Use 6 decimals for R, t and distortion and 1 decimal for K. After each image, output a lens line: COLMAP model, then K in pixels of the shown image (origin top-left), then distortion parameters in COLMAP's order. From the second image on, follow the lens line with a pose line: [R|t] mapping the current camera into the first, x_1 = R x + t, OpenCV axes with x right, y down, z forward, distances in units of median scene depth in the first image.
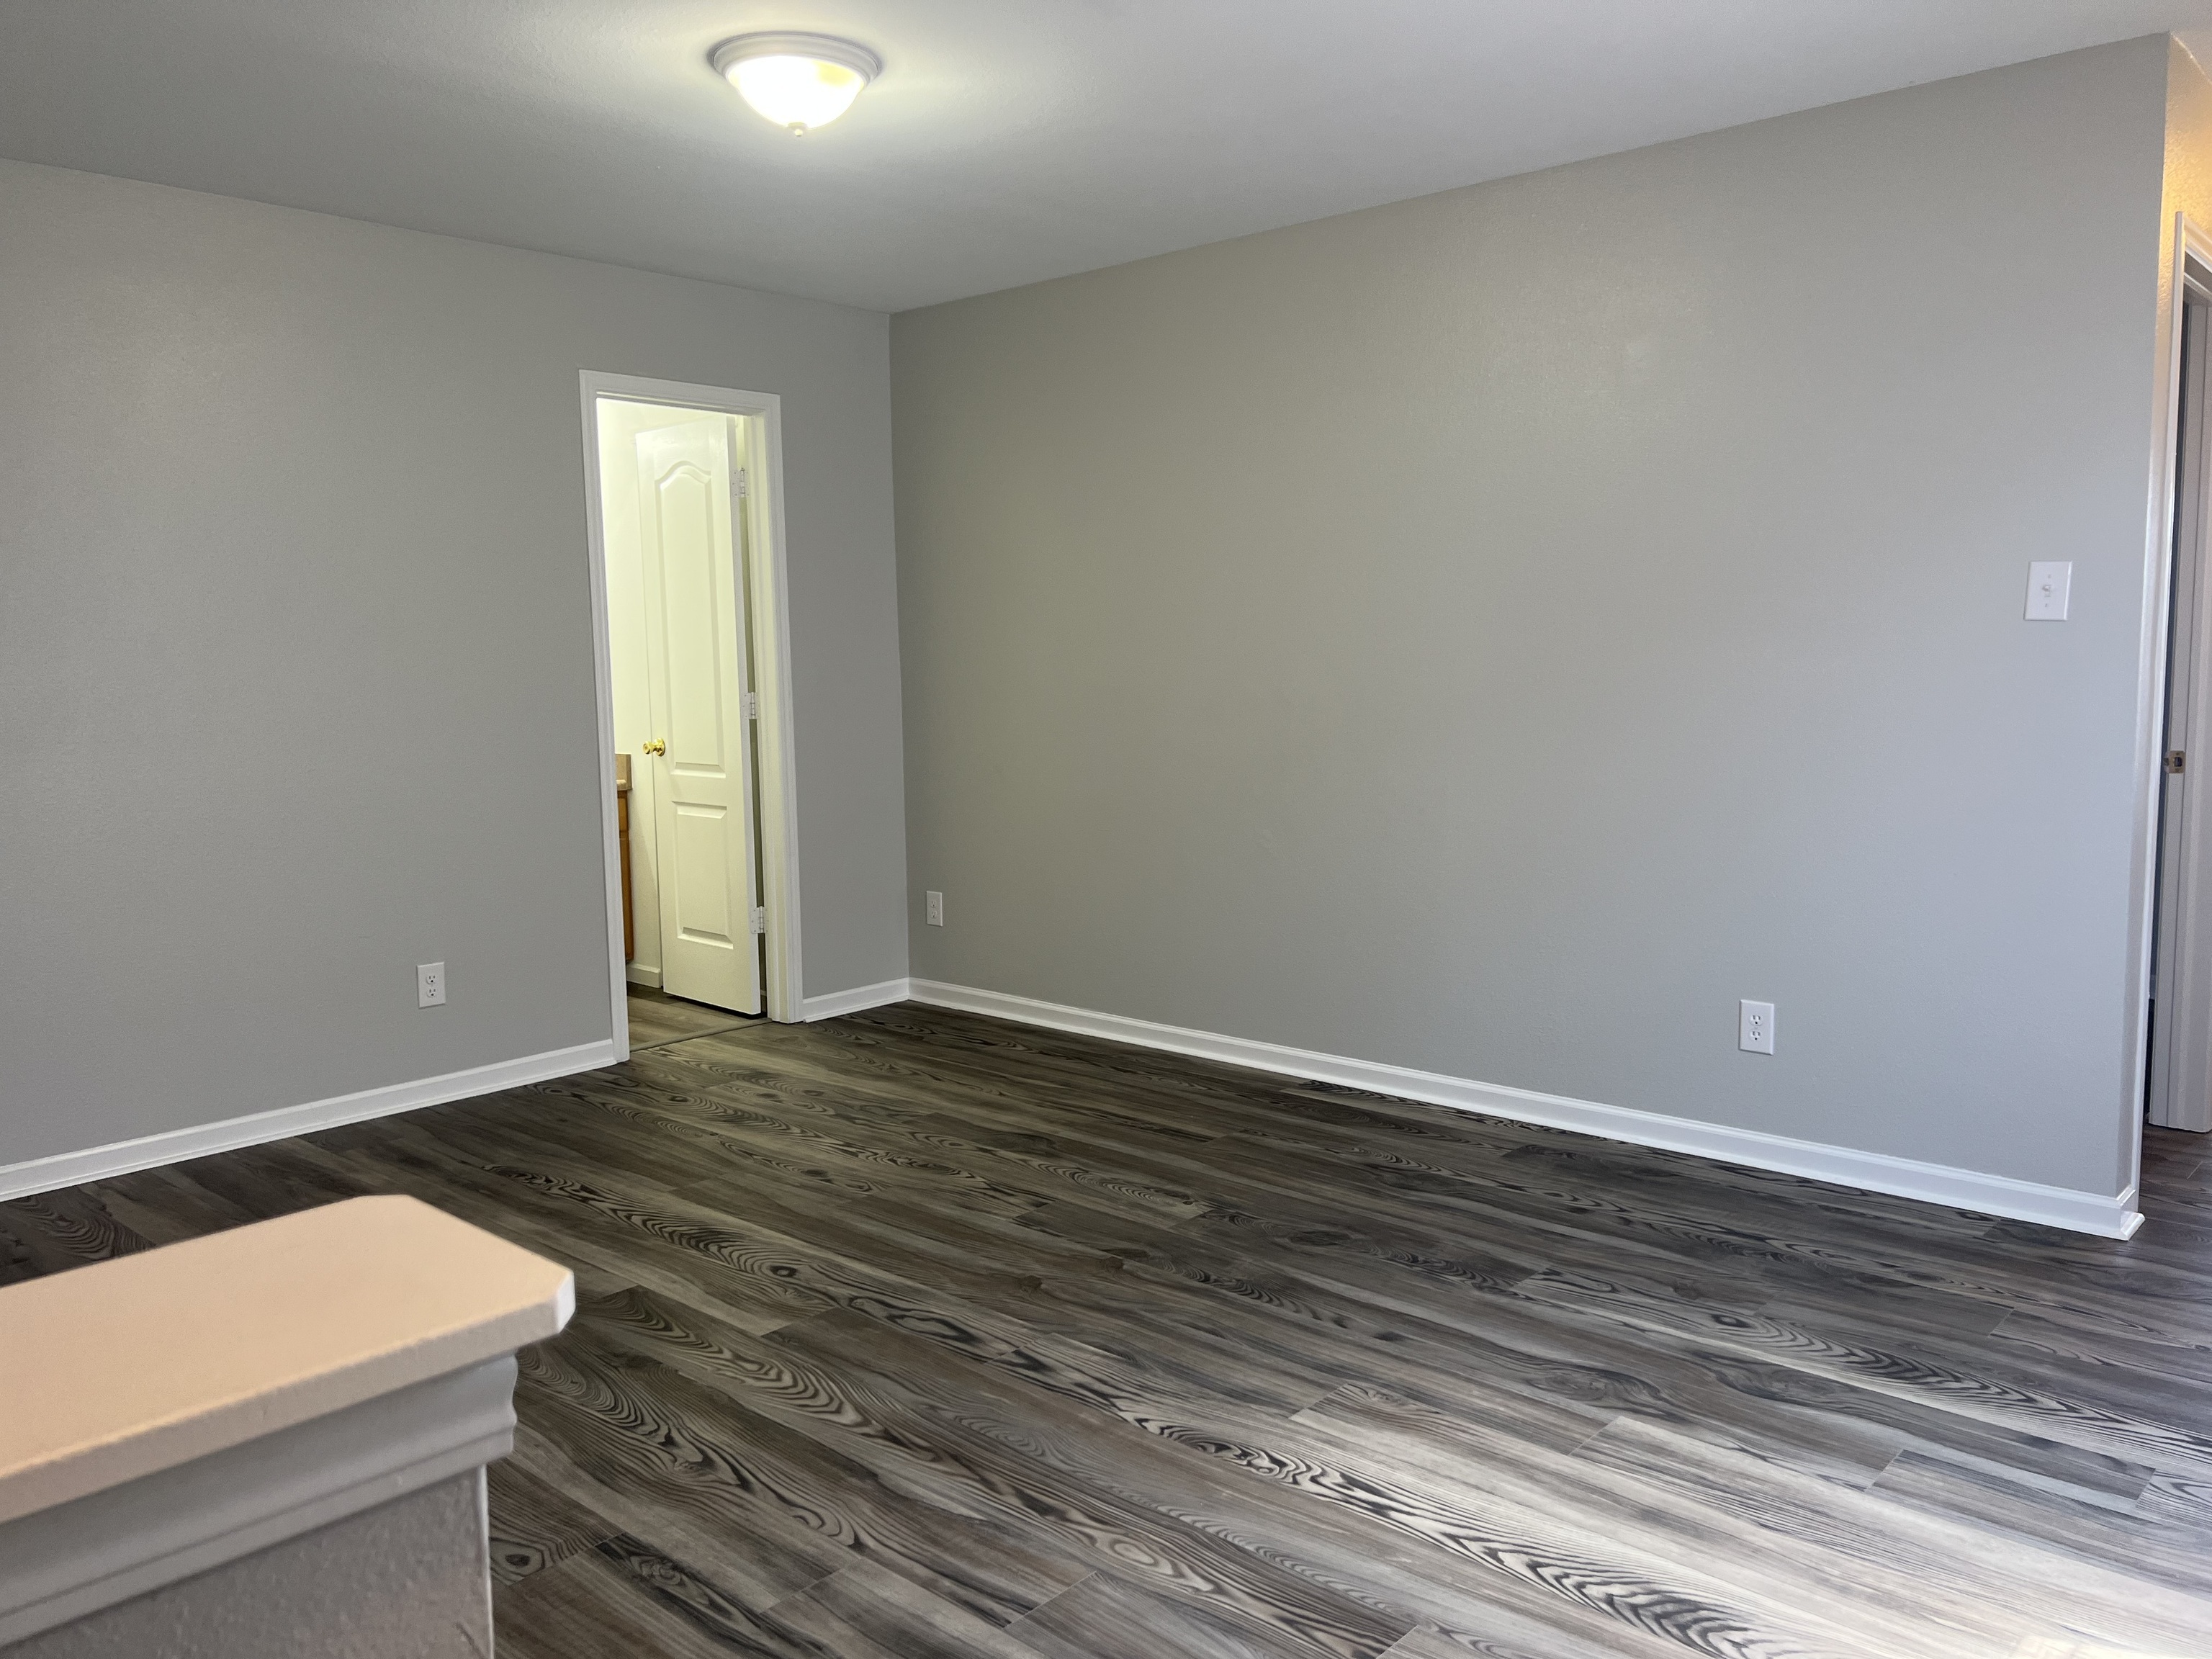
lens RADIAL K [[1676.6, 0, 1107.7], [0, 1676.6, 820.8], [0, 0, 1]] dist [0.044325, -0.046588]
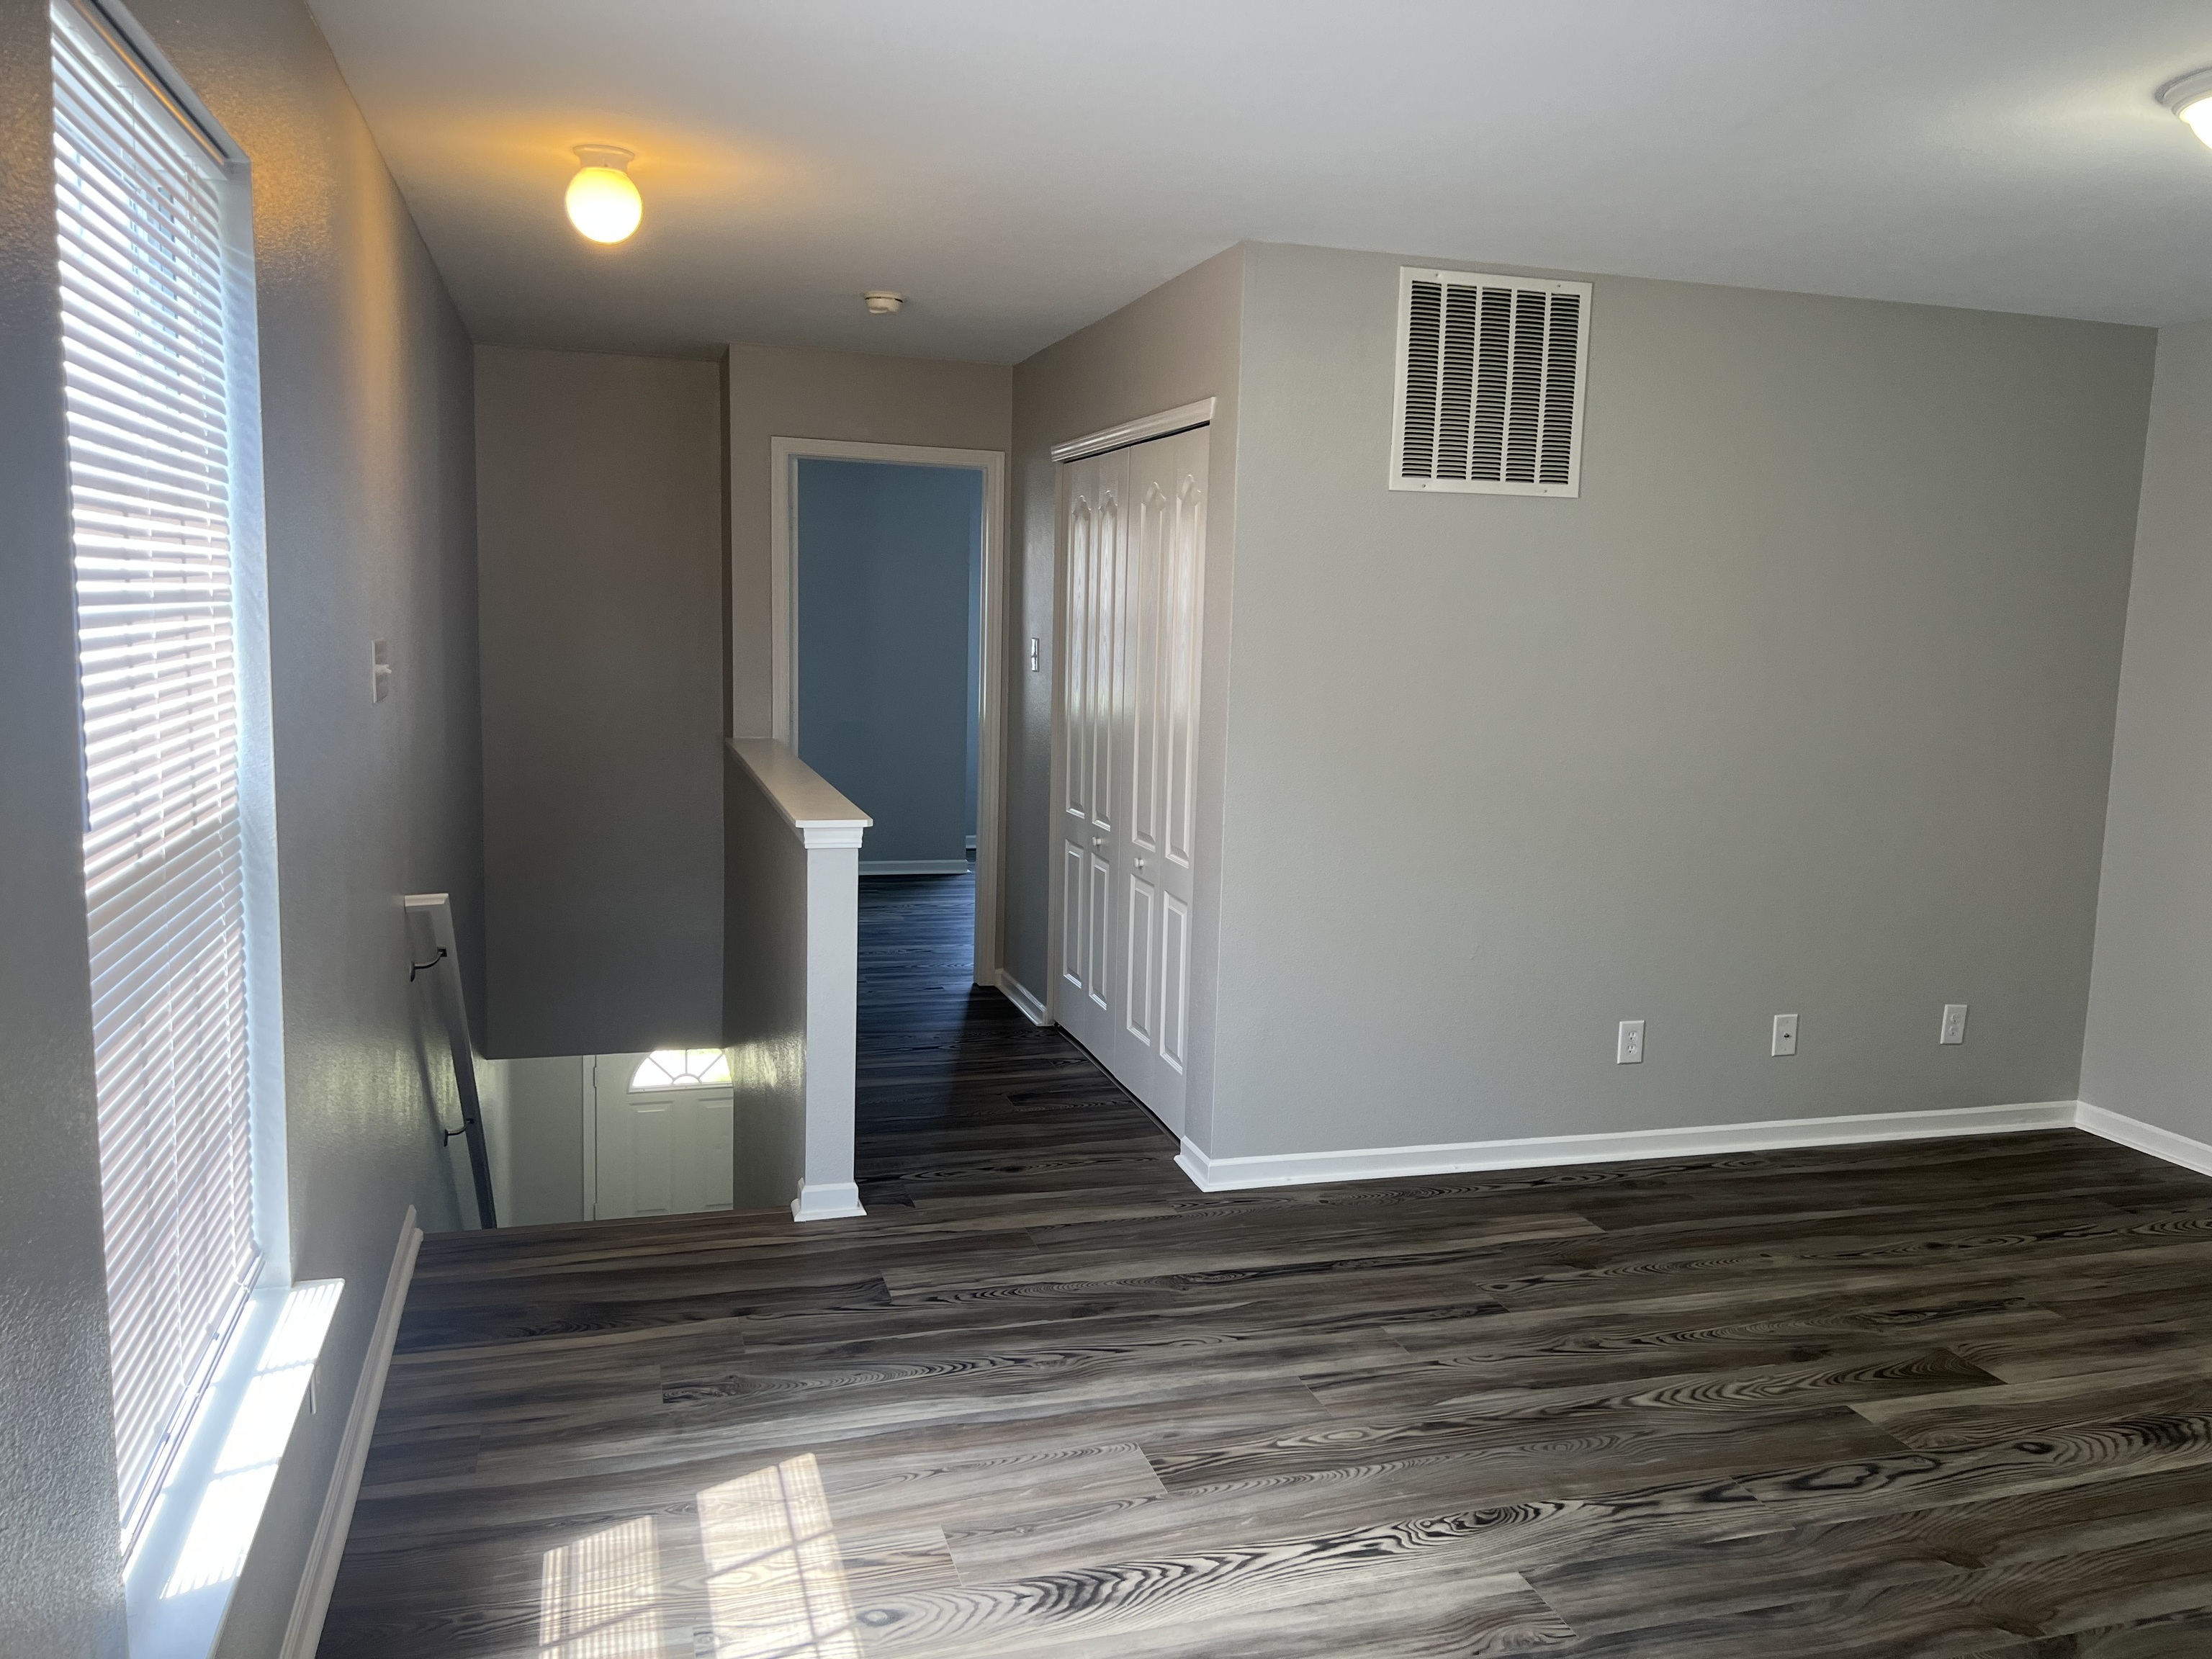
lens RADIAL K [[1676.6, 0, 1116.6], [0, 1676.6, 830.4], [0, 0, 1]] dist [0.044325, -0.046588]
pose [[-0.512009, 0.115590, -0.851167, 0.937807], [-0.105223, 0.975002, 0.195702, -0.219644], [0.852511, 0.189763, -0.487047, 1.101815]]
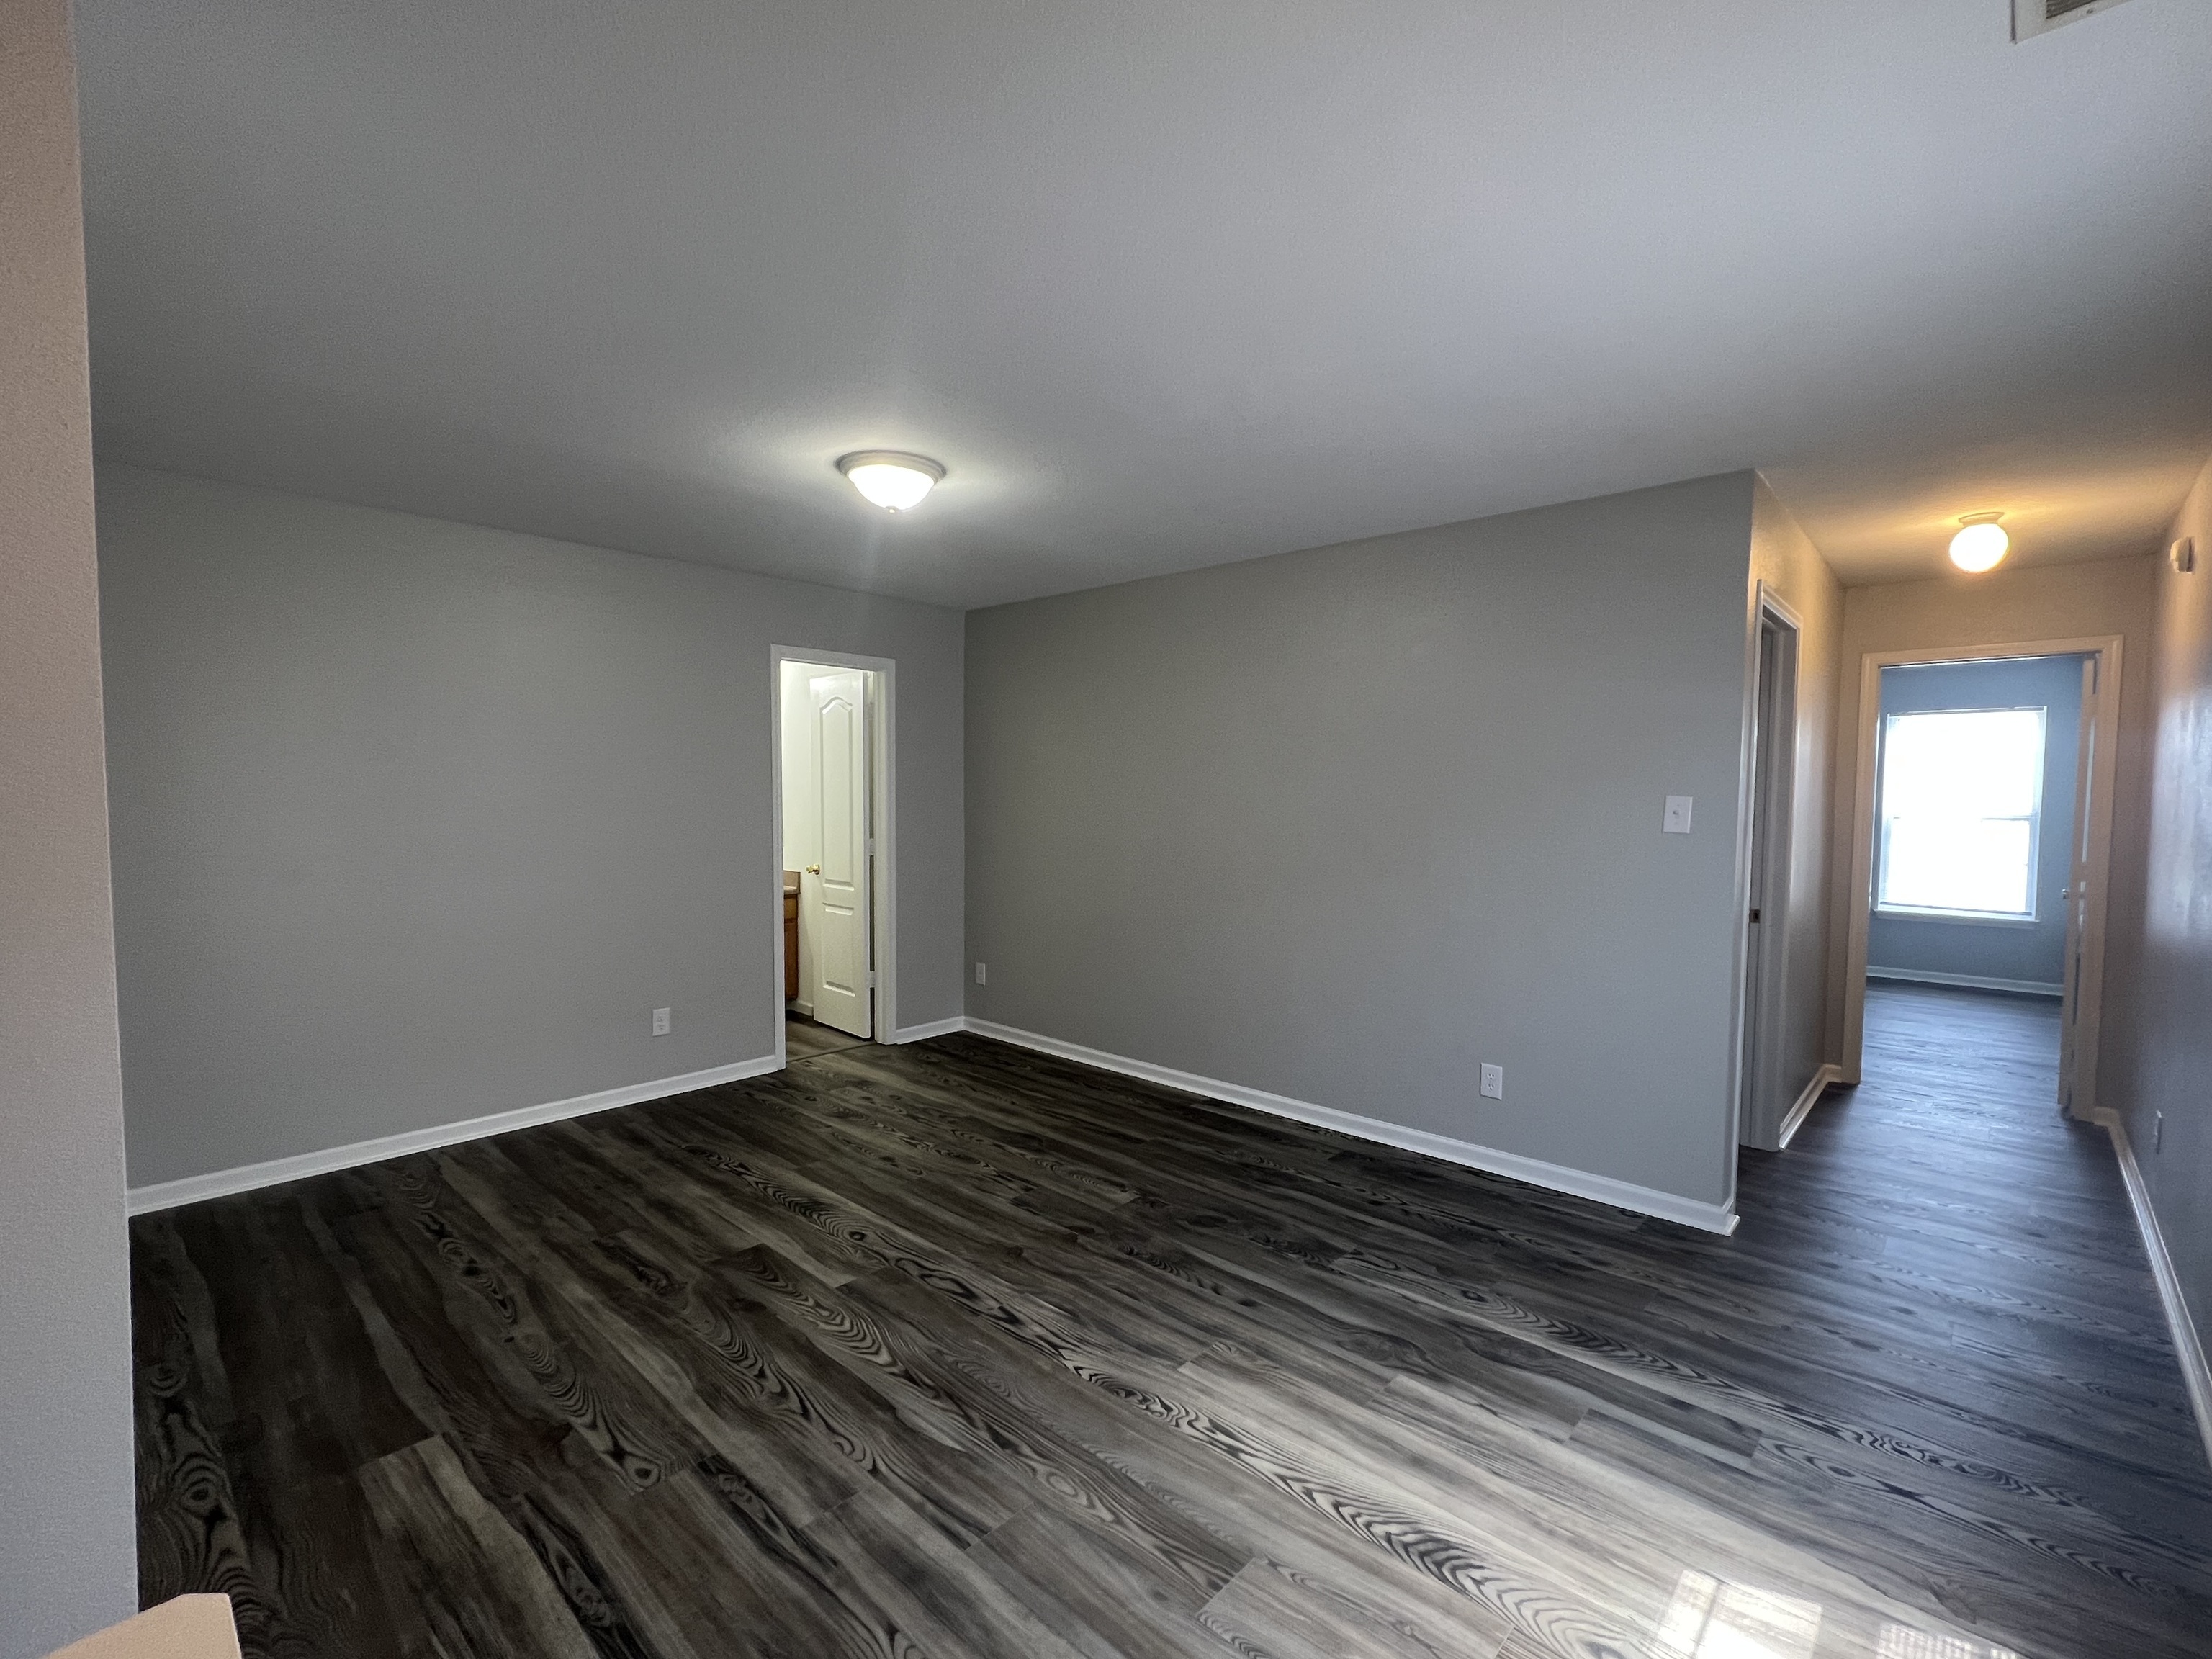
lens RADIAL K [[984.6, 0, 1099.4], [0, 984.6, 841.7], [0, 0, 1]] dist [-0.003002, 0.002331]
pose [[0.999631, 0.025243, -0.010028, 0.032981], [-0.025704, 0.998473, -0.048896, -0.061949], [0.008778, 0.049136, 0.998754, 0.098621]]
